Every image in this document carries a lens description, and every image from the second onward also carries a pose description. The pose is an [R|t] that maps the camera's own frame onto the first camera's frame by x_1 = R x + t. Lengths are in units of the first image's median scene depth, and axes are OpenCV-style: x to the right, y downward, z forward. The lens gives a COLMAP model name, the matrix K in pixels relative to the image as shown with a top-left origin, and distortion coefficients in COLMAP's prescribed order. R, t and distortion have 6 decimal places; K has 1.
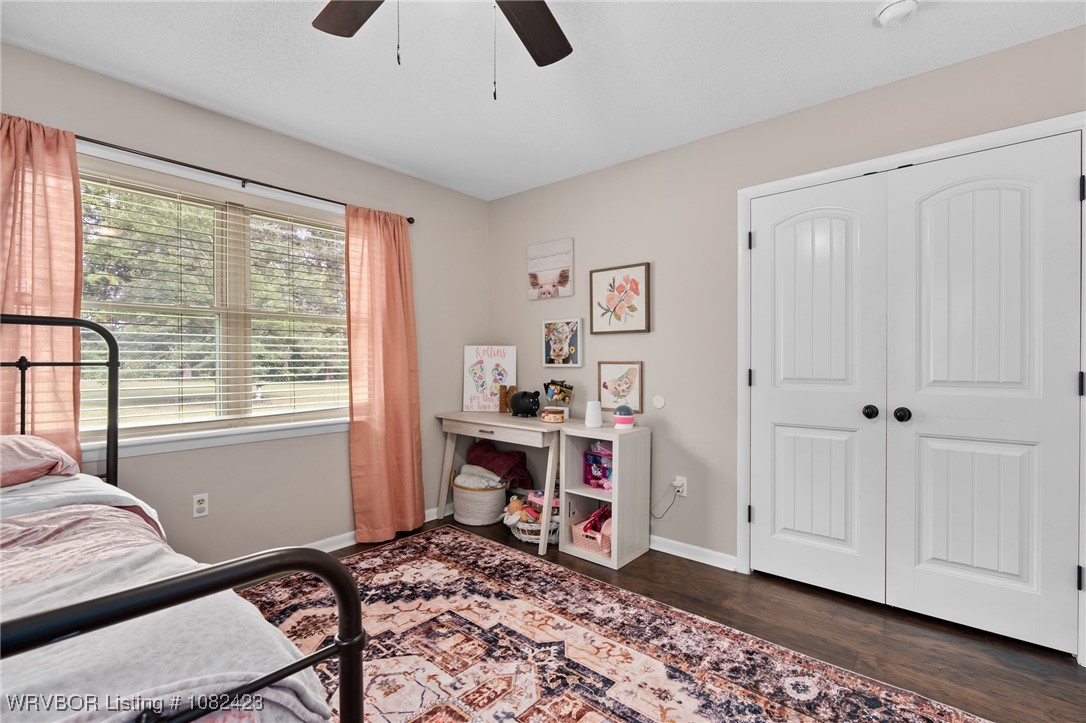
lens RADIAL K [[490.4, 0, 547.1], [0, 490.4, 357.0], [0, 0, 1]] dist [-0.005845, -0.000345]
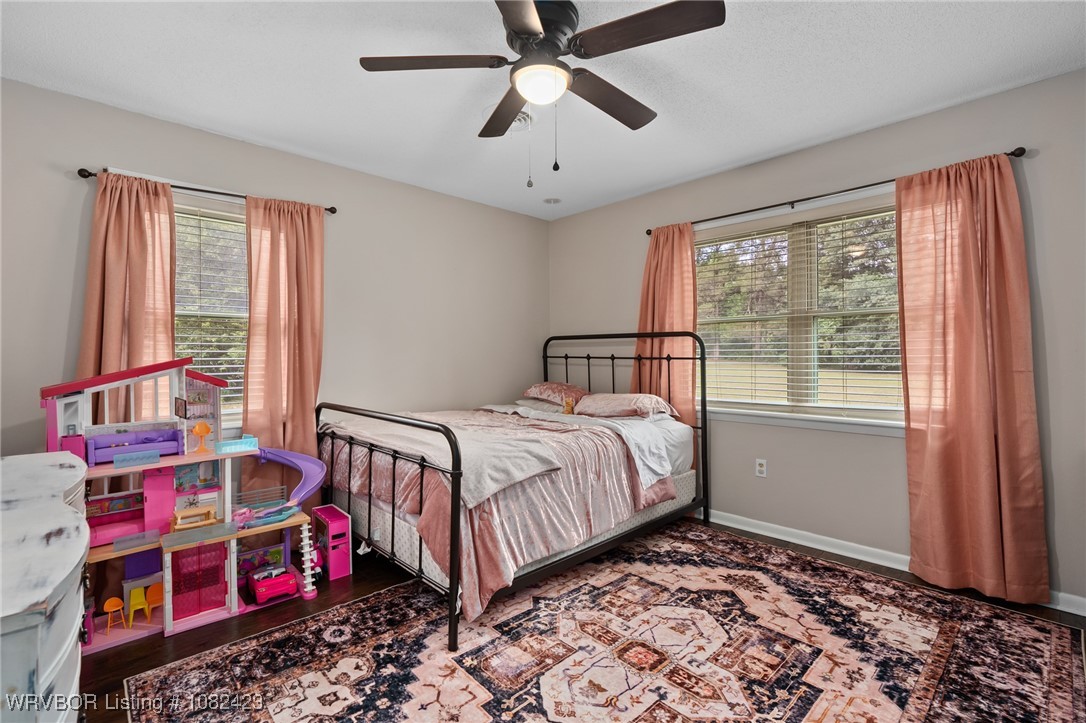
lens RADIAL K [[496.7, 0, 542.7], [0, 496.7, 348.8], [0, 0, 1]] dist [-0.002982, -0.000233]
pose [[-0.115720, -0.014522, -0.993176, 0.680384], [0.006498, 0.999861, -0.015377, 0.003602], [0.993261, -0.008233, -0.115610, 0.586490]]
